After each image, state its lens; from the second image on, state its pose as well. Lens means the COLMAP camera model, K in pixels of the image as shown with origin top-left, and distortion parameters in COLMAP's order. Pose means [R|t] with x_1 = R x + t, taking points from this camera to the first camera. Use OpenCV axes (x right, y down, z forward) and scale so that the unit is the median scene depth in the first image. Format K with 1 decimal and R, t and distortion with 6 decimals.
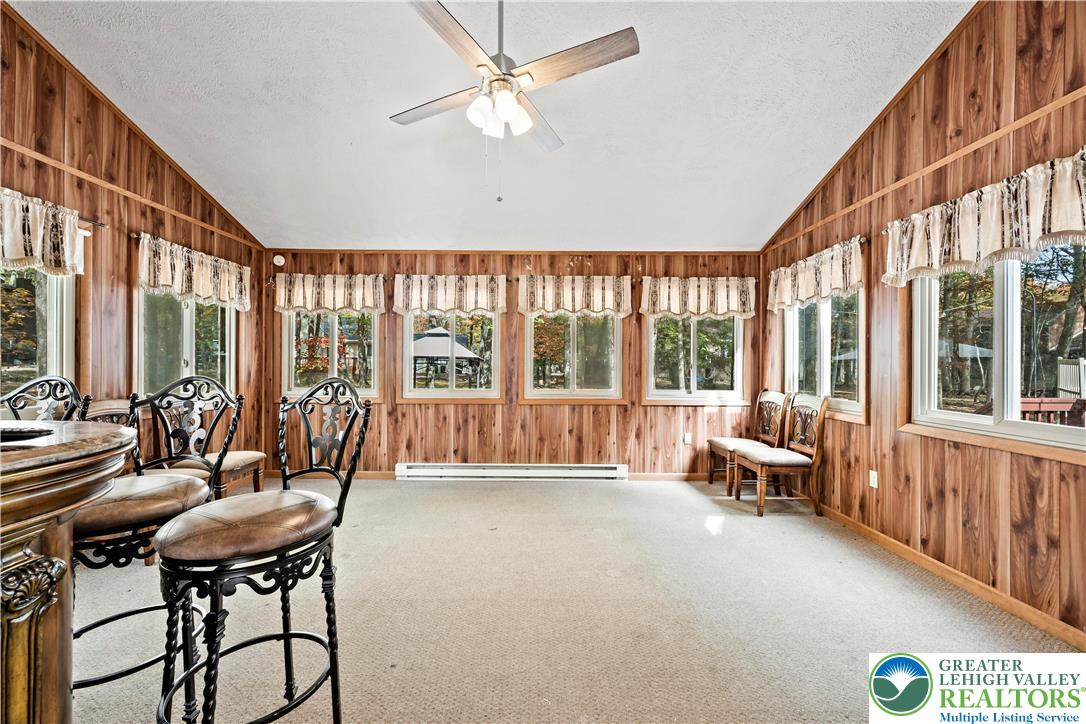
lens RADIAL K [[434.7, 0, 537.4], [0, 434.7, 367.0], [0, 0, 1]] dist [0.004747, 0.000252]
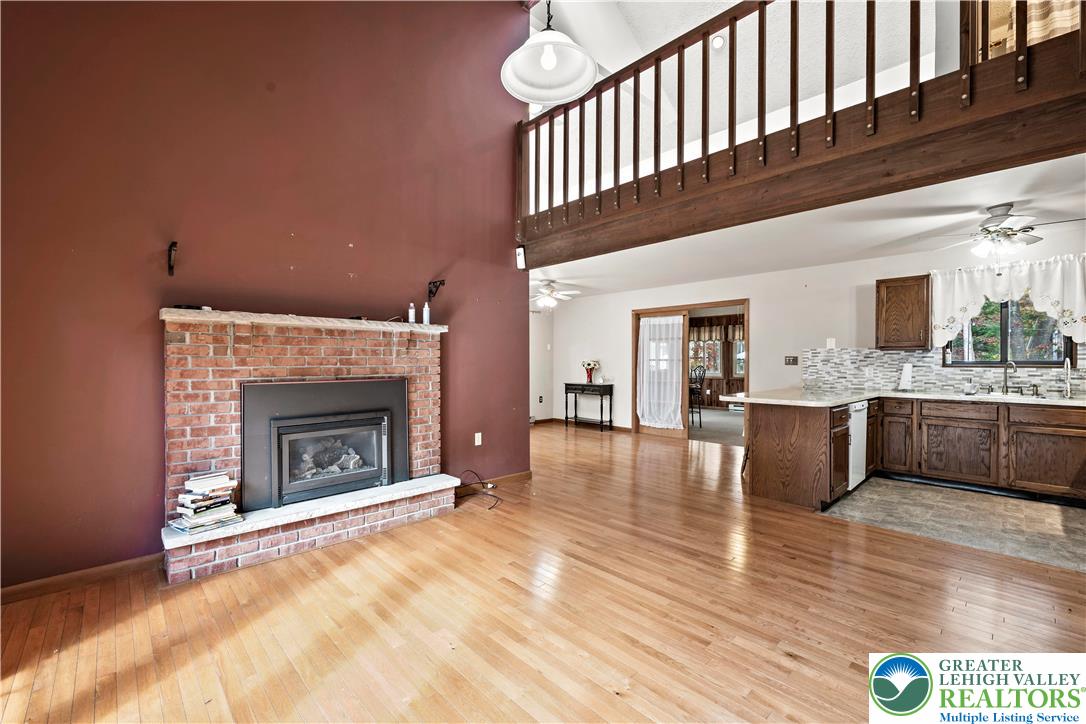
lens RADIAL K [[461.3, 0, 546.9], [0, 461.3, 362.2], [0, 0, 1]] dist [0.005295, 0.000006]
pose [[0.713522, -0.003294, -0.700625, 0.758557], [-0.001413, 0.999980, -0.006140, 0.007625], [0.700631, 0.005371, 0.713503, -1.555507]]
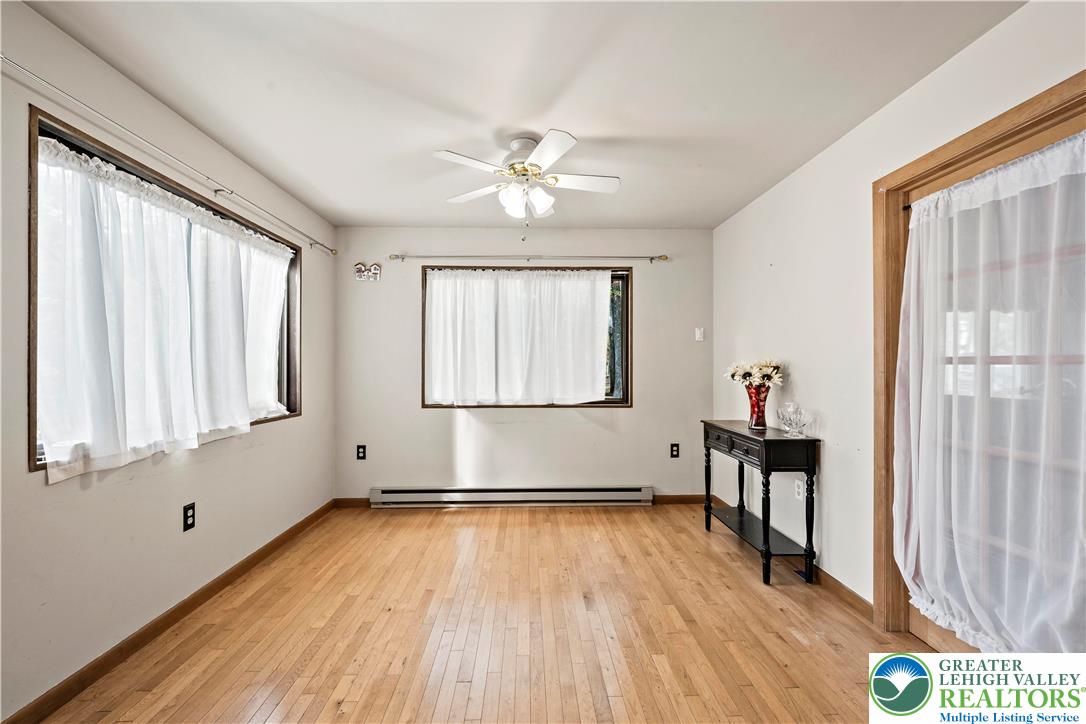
lens RADIAL K [[461.3, 0, 541.0], [0, 461.3, 363.5], [0, 0, 1]] dist [0.005295, 0.000006]
pose [[0.052143, -0.013485, -0.998549, 0.234340], [-0.003643, 0.999900, -0.013693, -0.001191], [0.998633, 0.004352, 0.052089, -0.458377]]
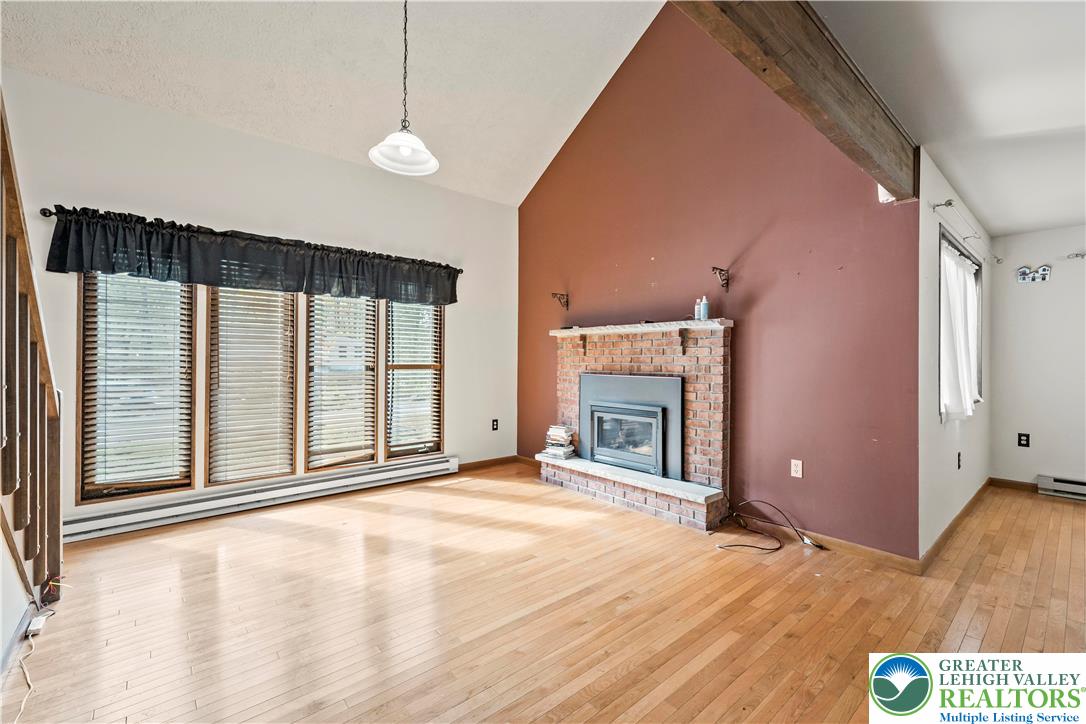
lens RADIAL K [[461.3, 0, 541.9], [0, 461.3, 361.4], [0, 0, 1]] dist [0.005295, 0.000006]
pose [[-0.741893, -0.008389, -0.670466, 0.731683], [-0.014426, 0.999890, 0.003452, 0.004487], [0.670363, 0.012233, -0.741933, -0.713070]]
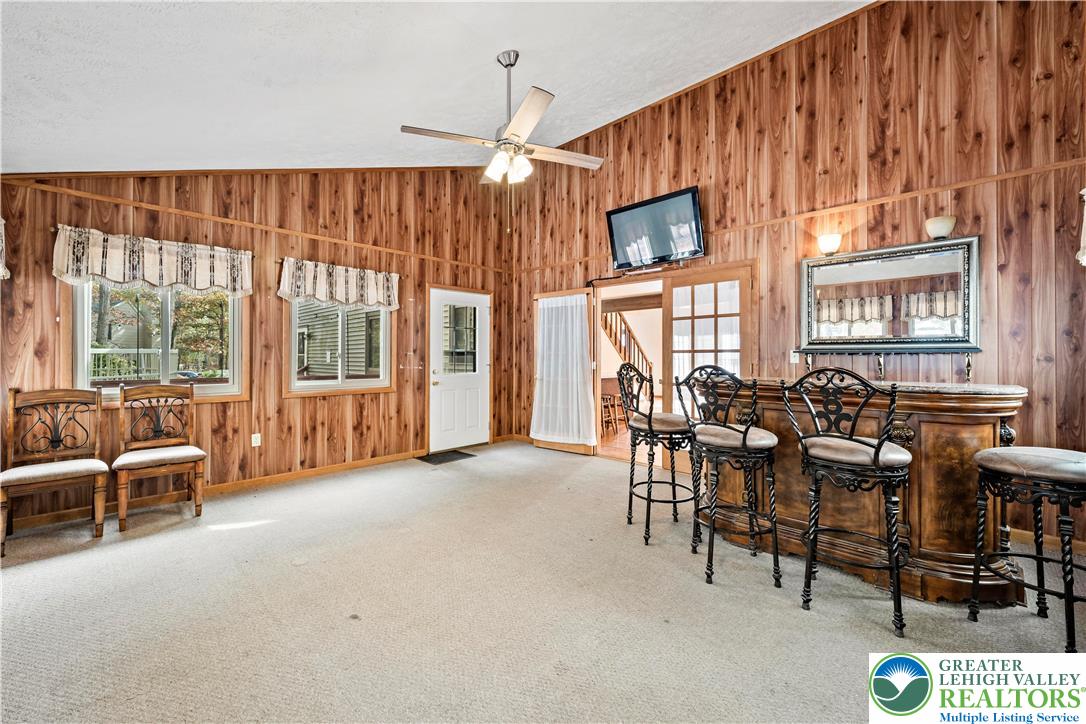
lens RADIAL K [[434.7, 0, 553.5], [0, 434.7, 354.1], [0, 0, 1]] dist [0.004747, 0.000252]
pose [[-0.726520, -0.004005, 0.687134, -0.524833], [-0.002043, 0.999991, 0.003669, -0.006653], [-0.687143, 0.001262, -0.726522, 0.889045]]
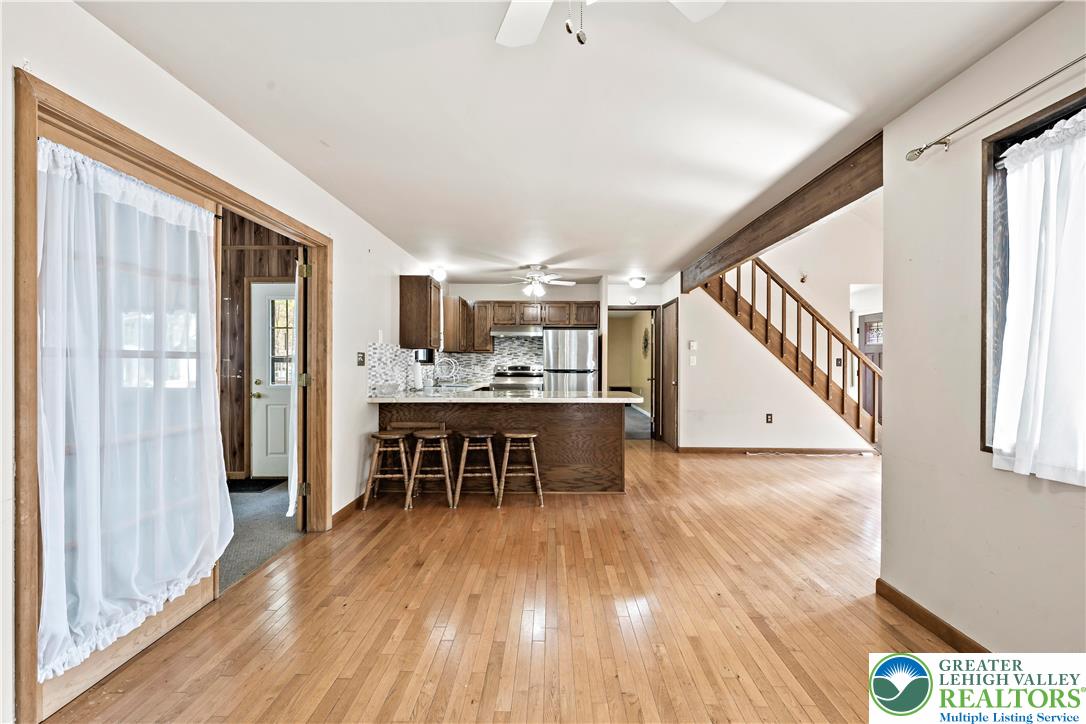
lens RADIAL K [[461.3, 0, 545.0], [0, 461.3, 359.1], [0, 0, 1]] dist [0.005295, 0.000006]
pose [[-0.009294, -0.002804, 0.999953, -0.542543], [0.002368, 0.999993, 0.002826, -0.006471], [-0.999954, 0.002395, -0.009287, -0.430420]]
